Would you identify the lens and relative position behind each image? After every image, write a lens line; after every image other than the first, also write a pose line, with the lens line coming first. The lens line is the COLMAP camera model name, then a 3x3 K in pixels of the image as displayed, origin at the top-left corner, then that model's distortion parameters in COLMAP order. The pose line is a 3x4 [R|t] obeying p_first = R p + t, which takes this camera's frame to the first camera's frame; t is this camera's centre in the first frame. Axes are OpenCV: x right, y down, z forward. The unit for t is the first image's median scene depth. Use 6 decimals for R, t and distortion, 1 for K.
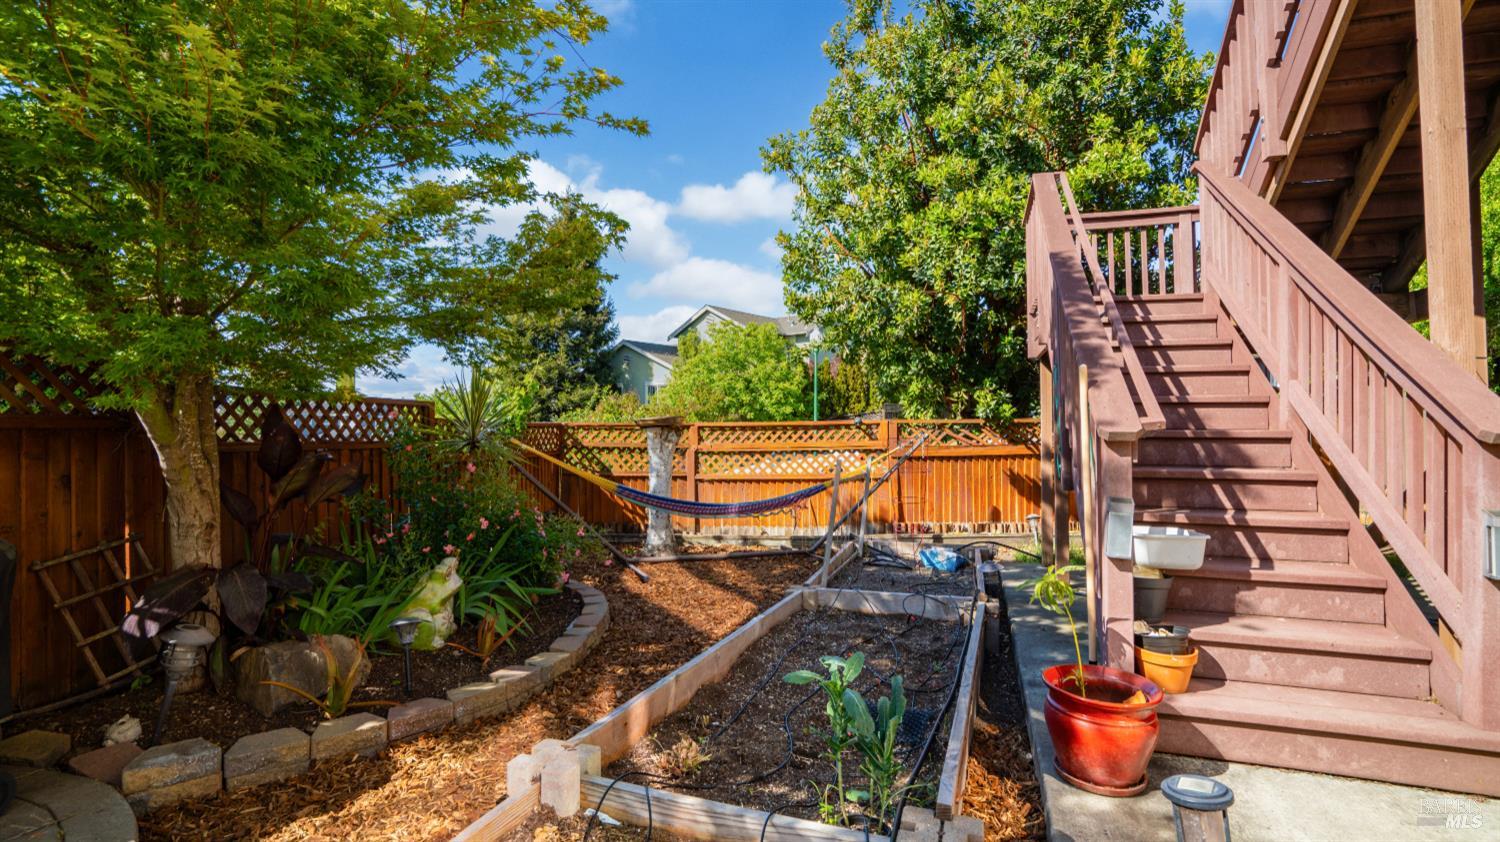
lens RADIAL K [[685.2, 0, 748.9], [0, 685.2, 422.4], [0, 0, 1]] dist [-0.002316, -0.000151]
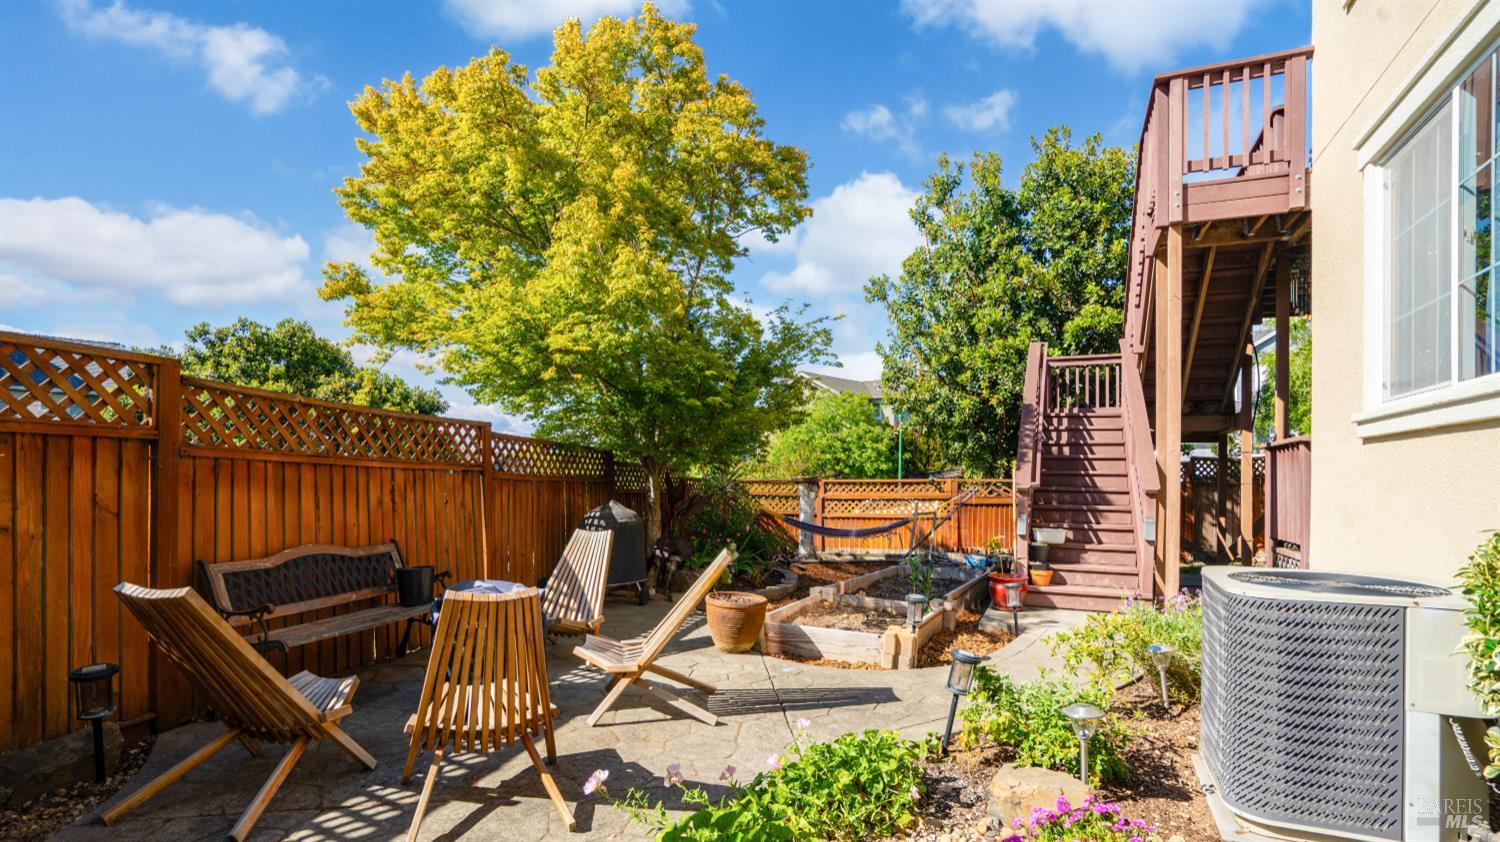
lens RADIAL K [[685.2, 0, 759.4], [0, 685.2, 485.0], [0, 0, 1]] dist [-0.002316, -0.000151]
pose [[0.994709, 0.009982, -0.102246, -0.065283], [-0.008662, 0.999873, 0.013351, -0.007639], [0.102367, -0.012395, 0.994670, -0.564219]]
